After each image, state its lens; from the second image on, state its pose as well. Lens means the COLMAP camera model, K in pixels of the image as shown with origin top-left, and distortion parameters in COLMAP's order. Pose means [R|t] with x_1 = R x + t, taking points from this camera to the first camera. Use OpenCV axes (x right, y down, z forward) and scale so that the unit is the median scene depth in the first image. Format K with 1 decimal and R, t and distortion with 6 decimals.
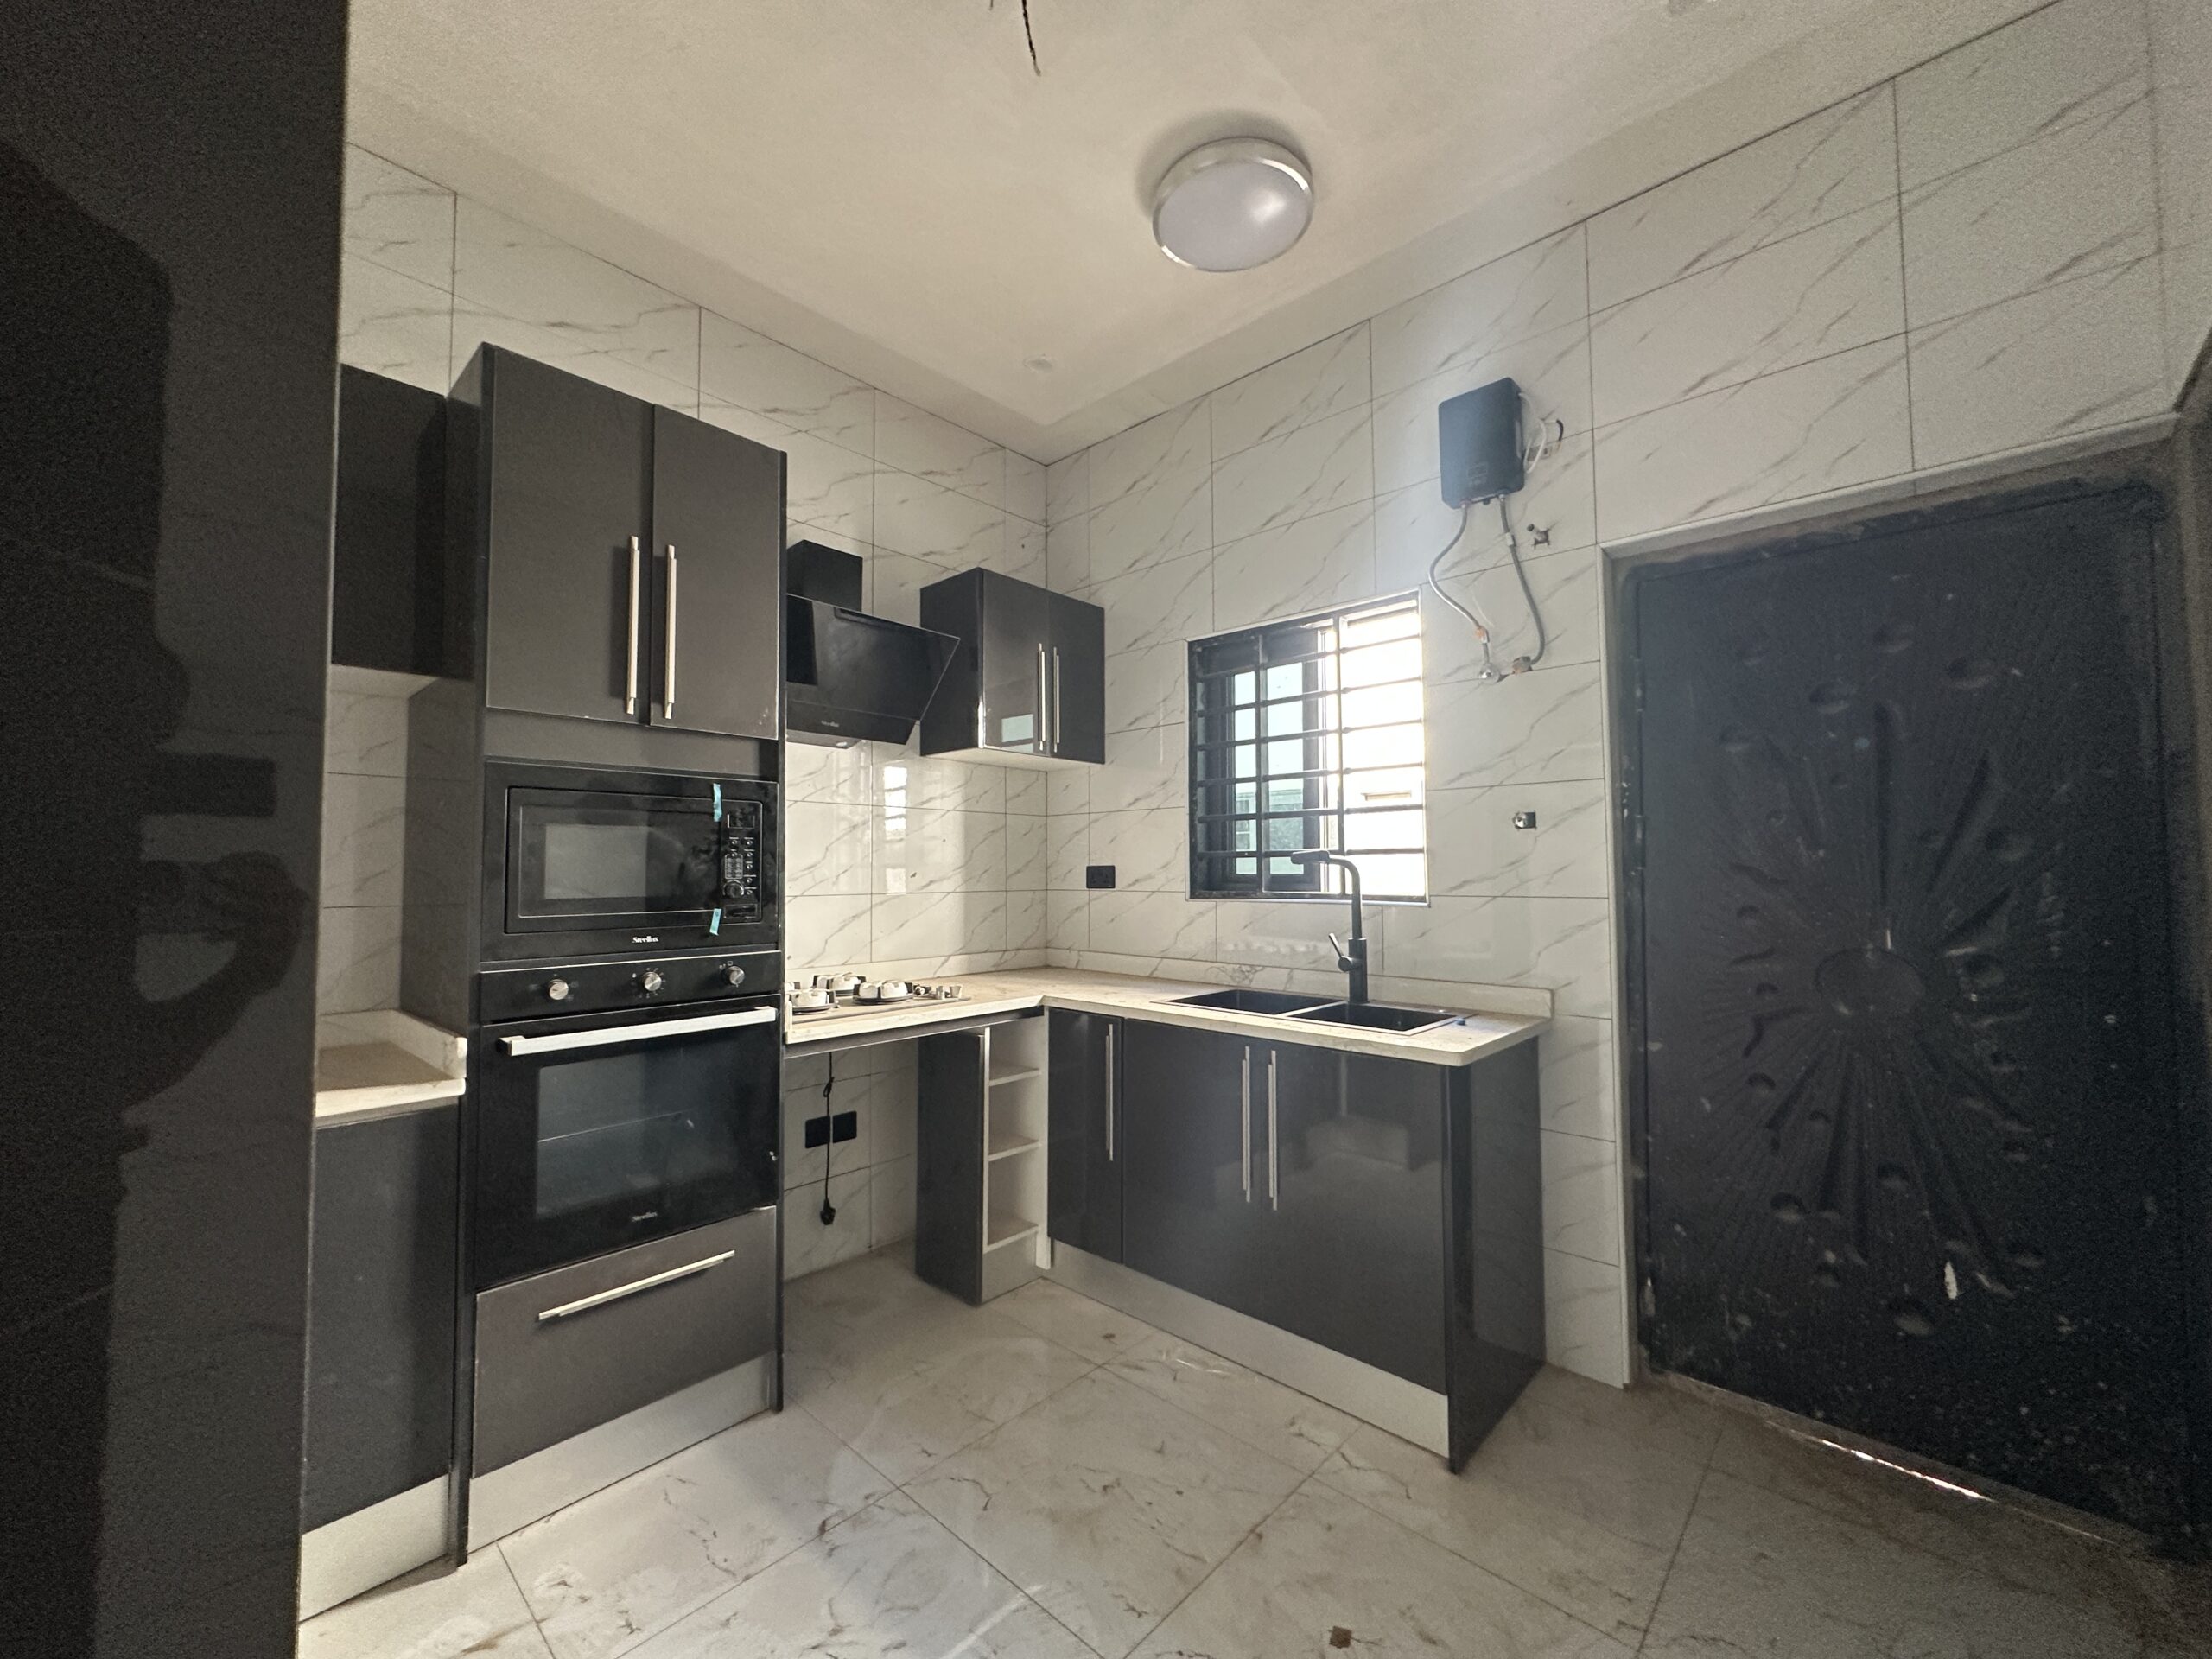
lens RADIAL K [[884.8, 0, 1106.0], [0, 884.8, 829.5], [0, 0, 1]] dist [-0.003330, 0.000472]
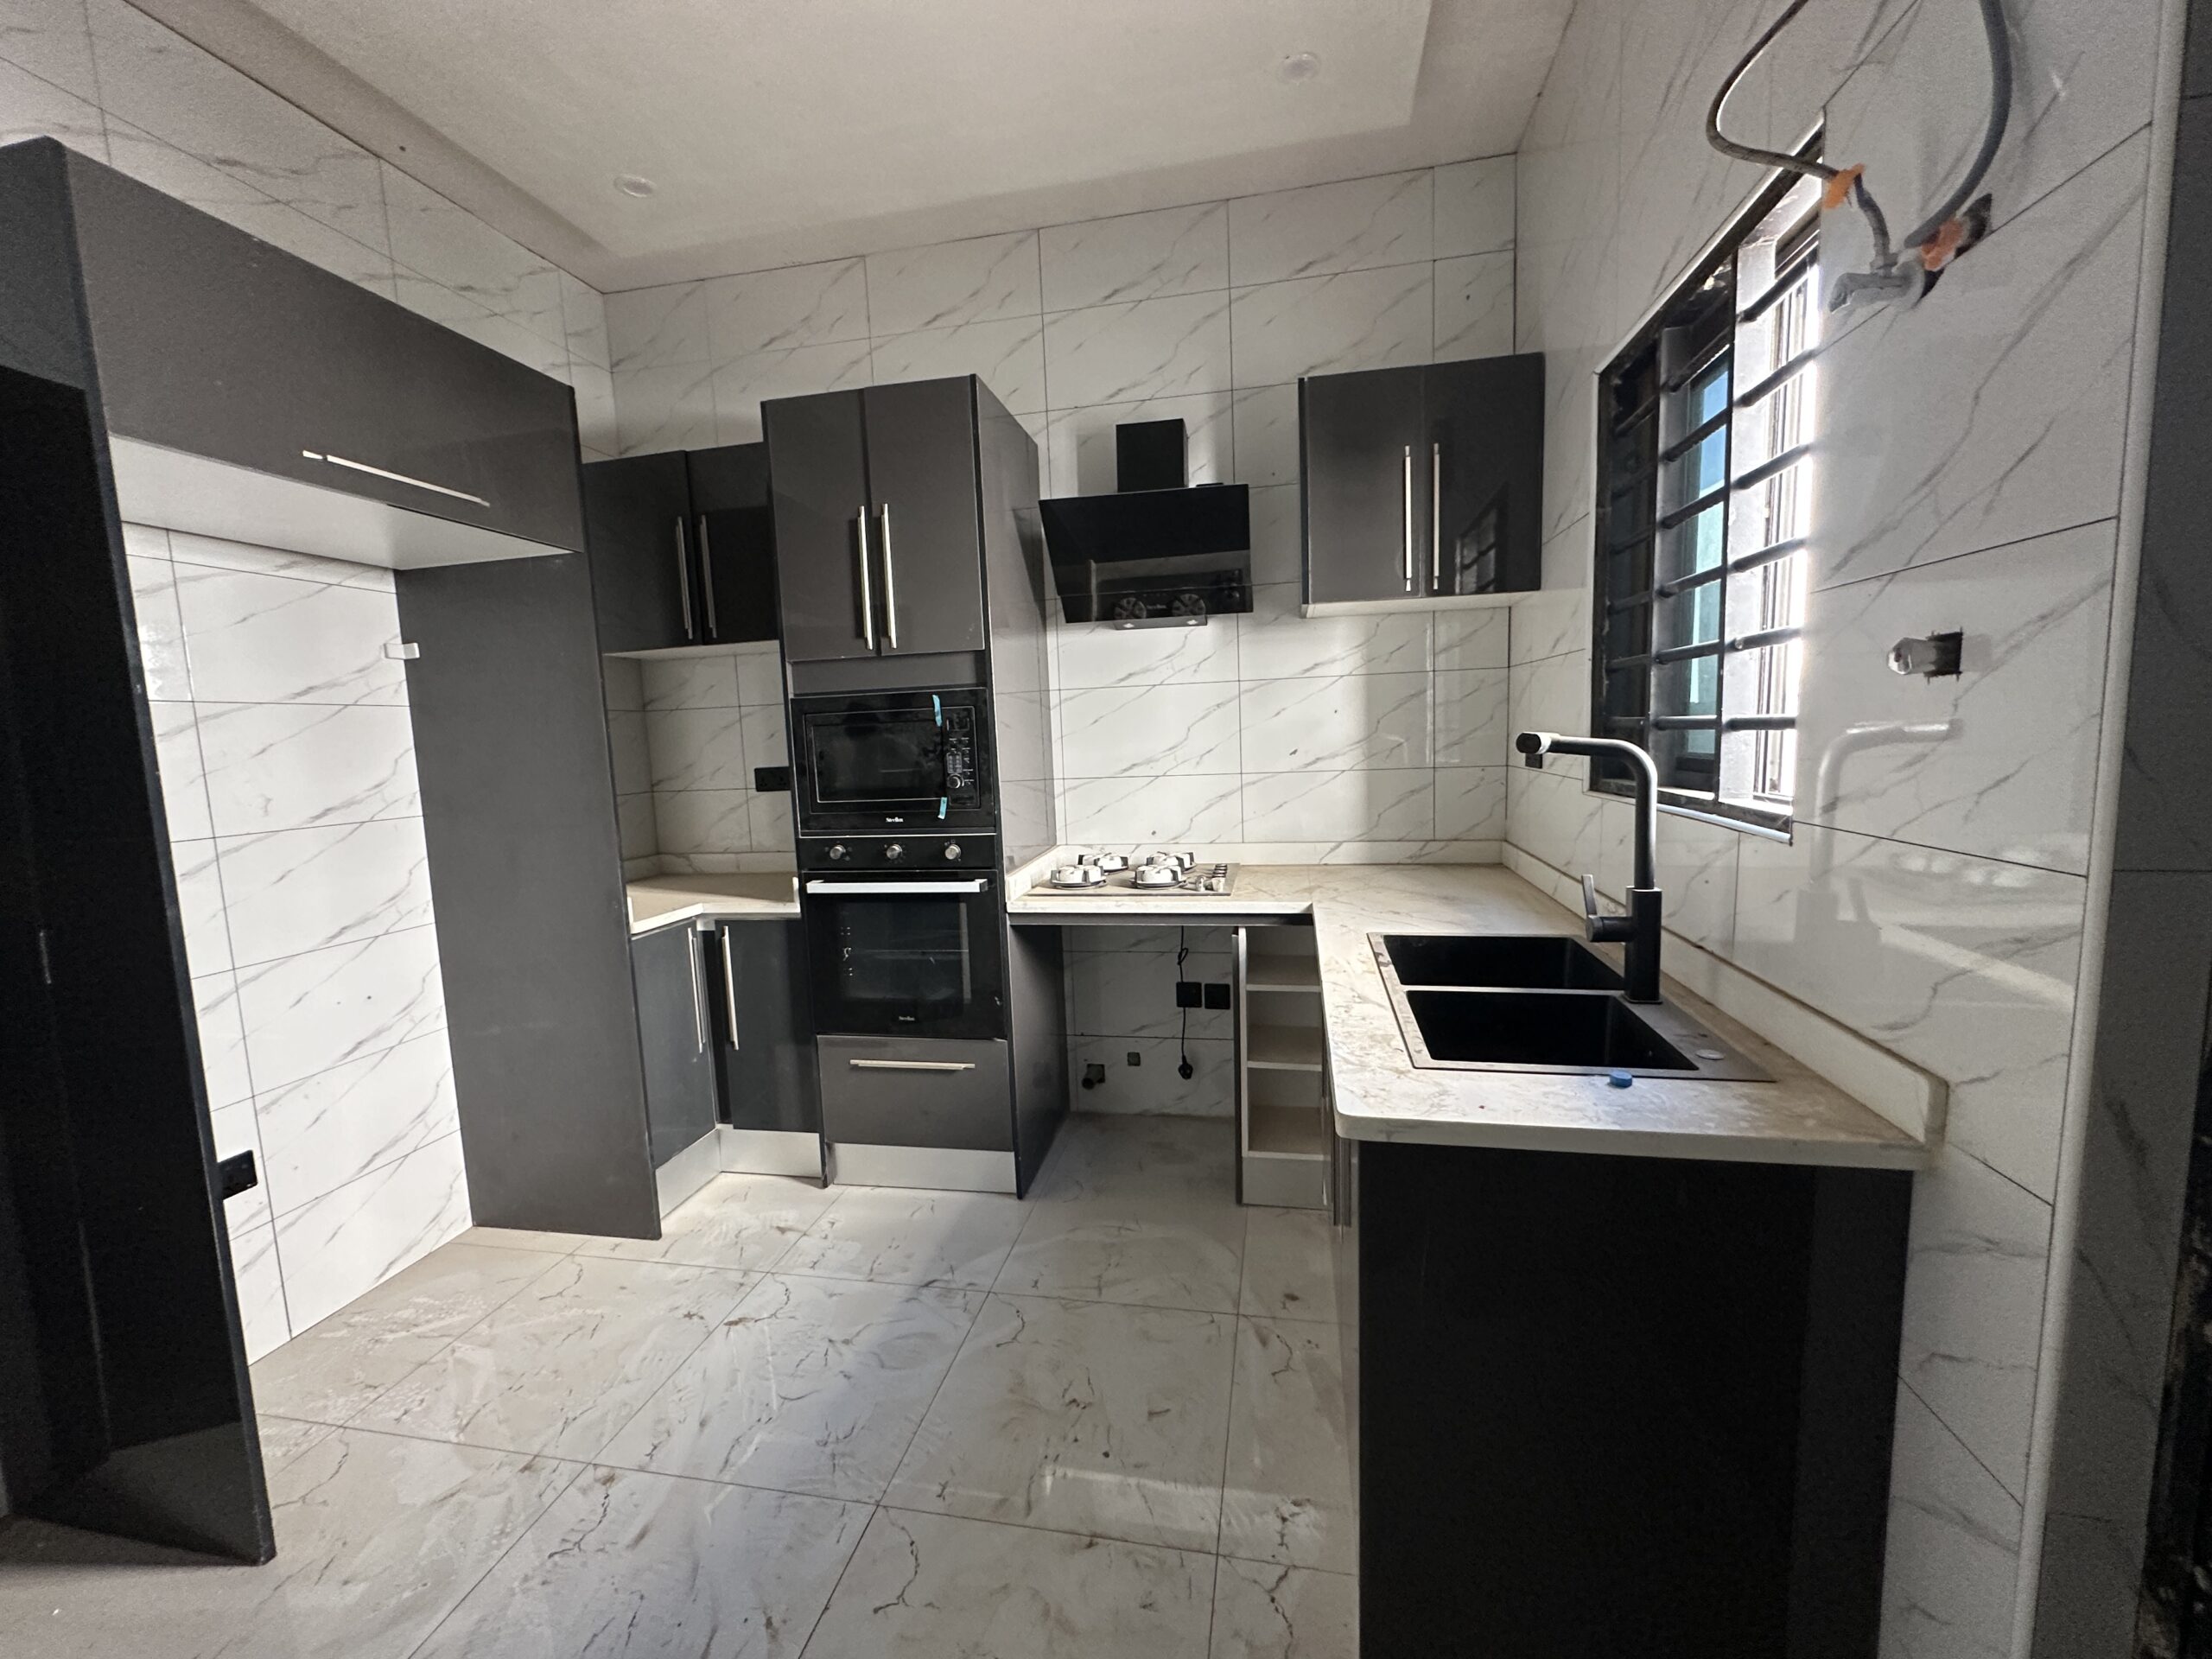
lens RADIAL K [[884.8, 0, 1106.0], [0, 884.8, 829.5], [0, 0, 1]] dist [-0.003330, 0.000472]
pose [[0.520476, 0.078904, -0.850223, 0.618880], [0.079291, 0.986953, 0.140133, -0.017876], [0.850187, -0.140351, 0.507429, 0.472198]]
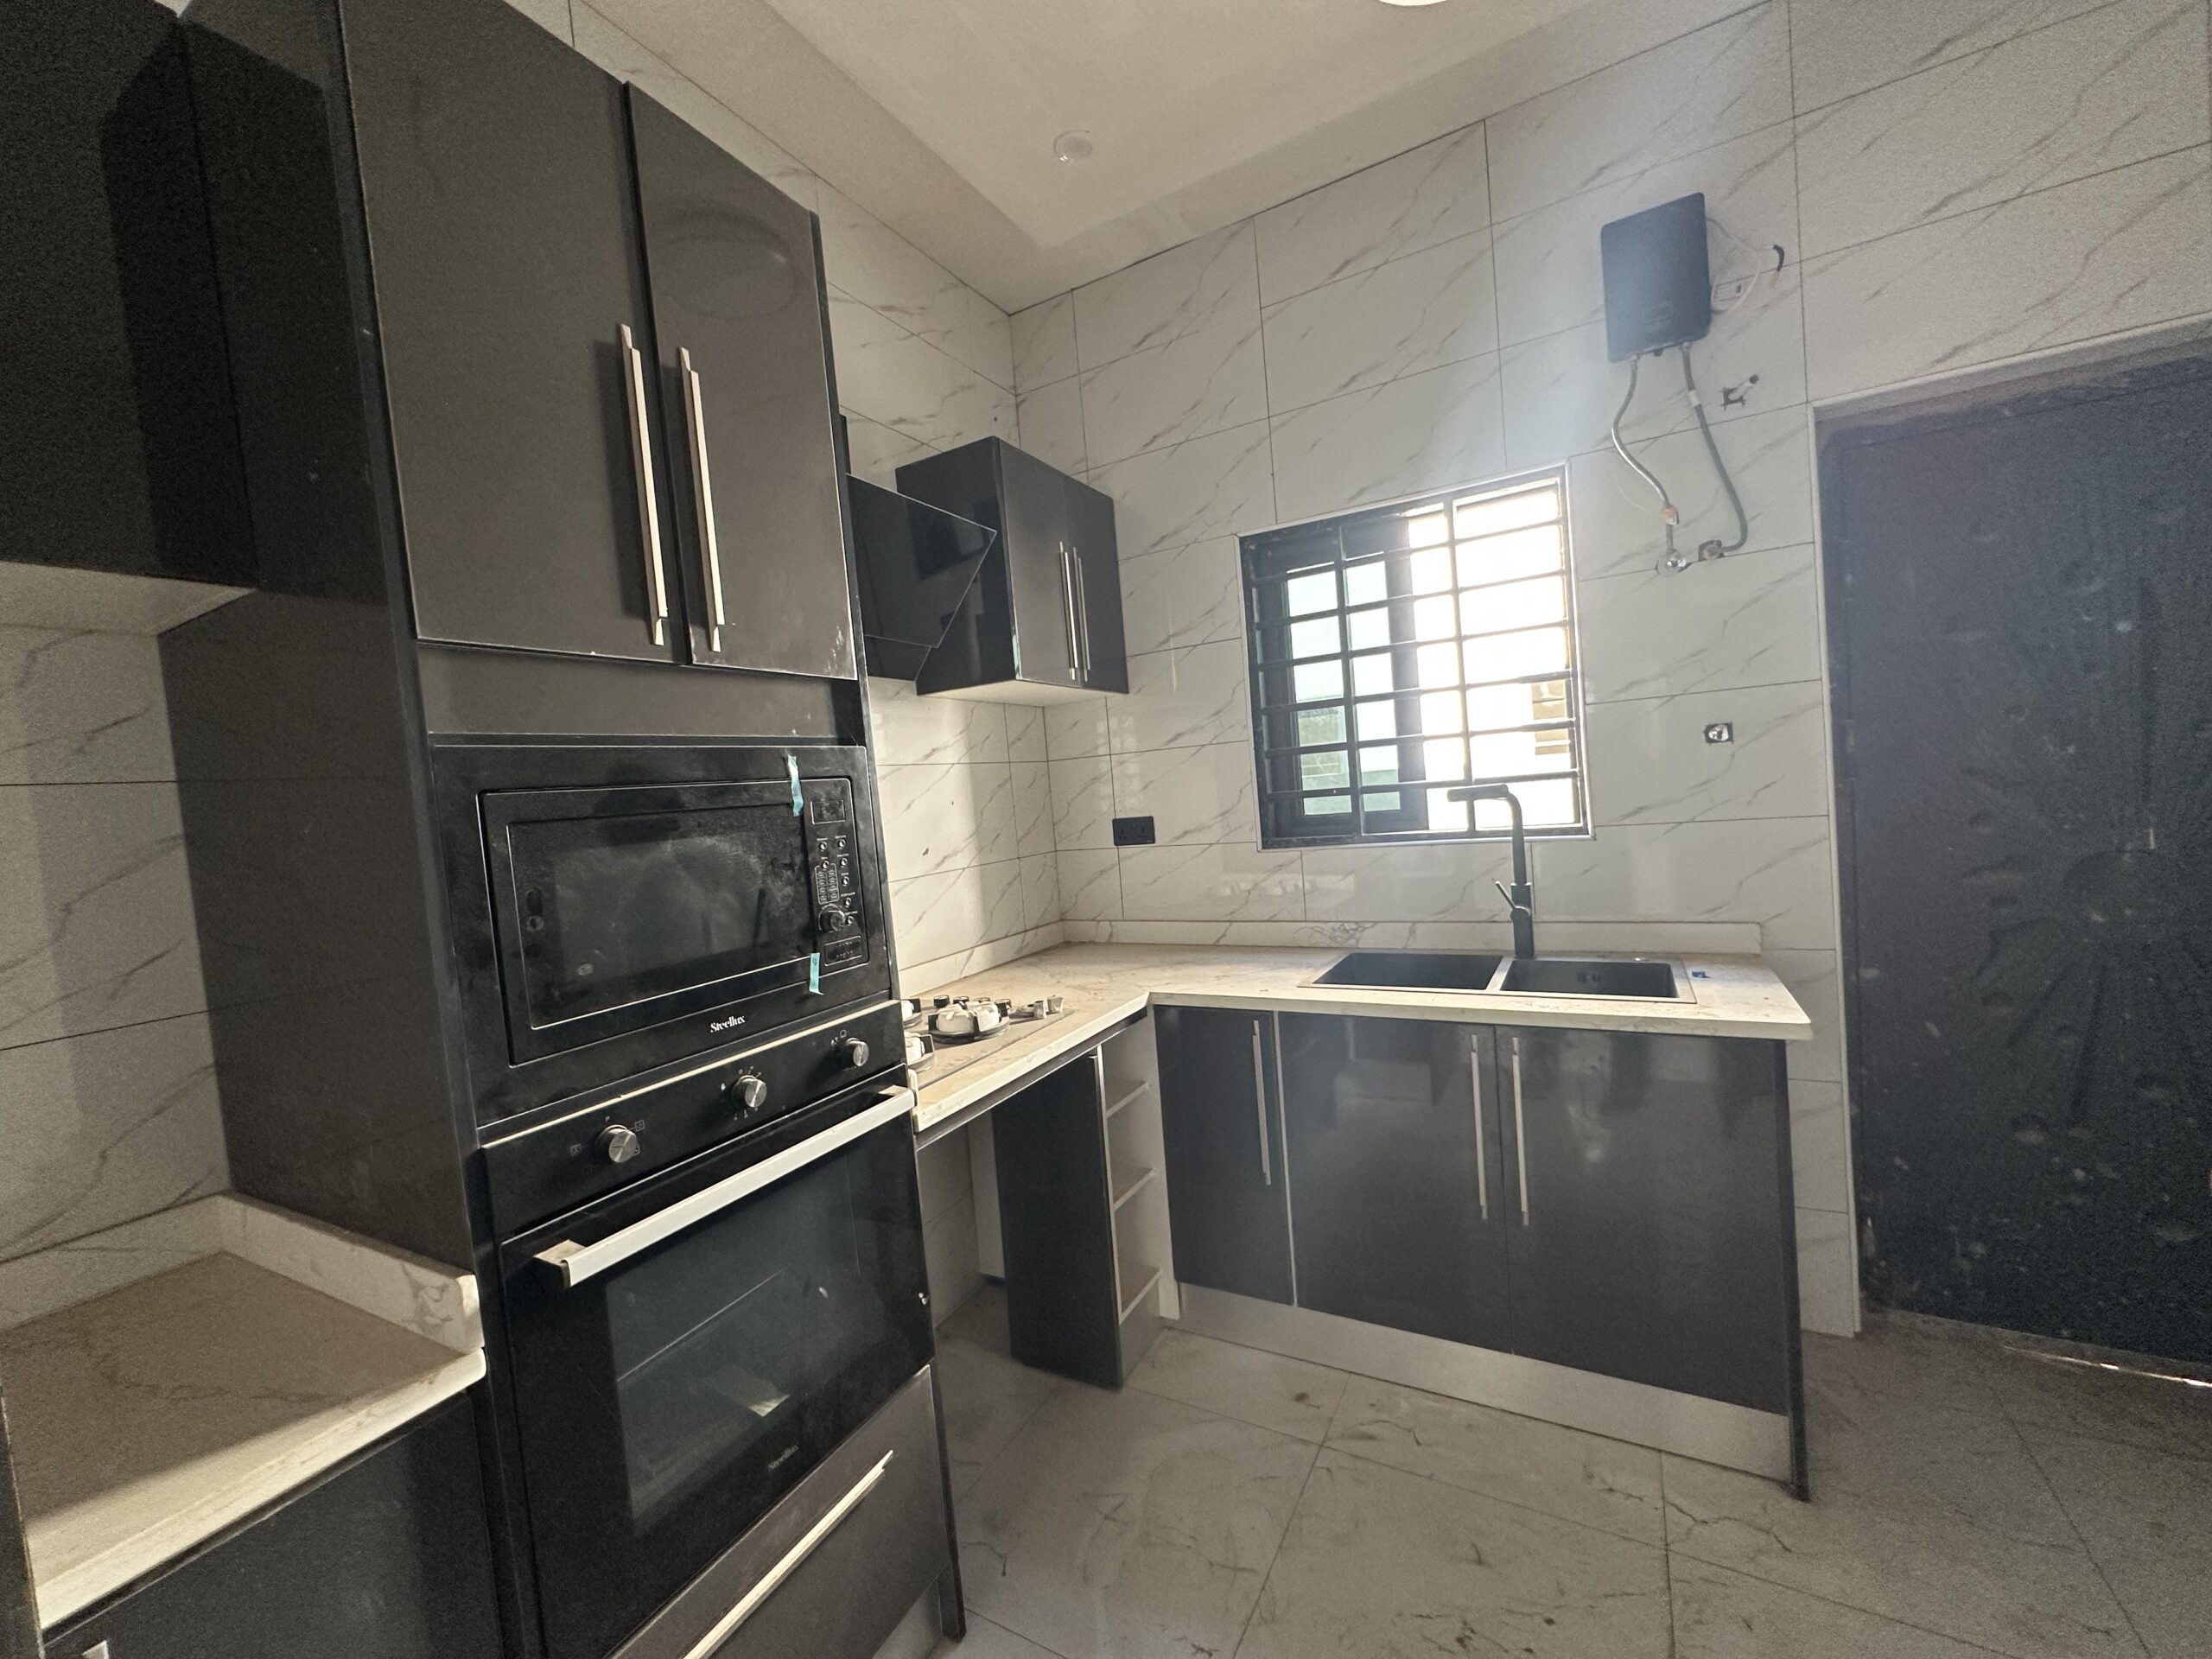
lens RADIAL K [[884.8, 0, 1106.0], [0, 884.8, 829.5], [0, 0, 1]] dist [-0.003330, 0.000472]
pose [[0.969905, -0.086850, 0.227468, -0.315477], [0.067800, 0.993606, 0.090278, -0.034970], [-0.233854, -0.072139, 0.969592, 0.290204]]
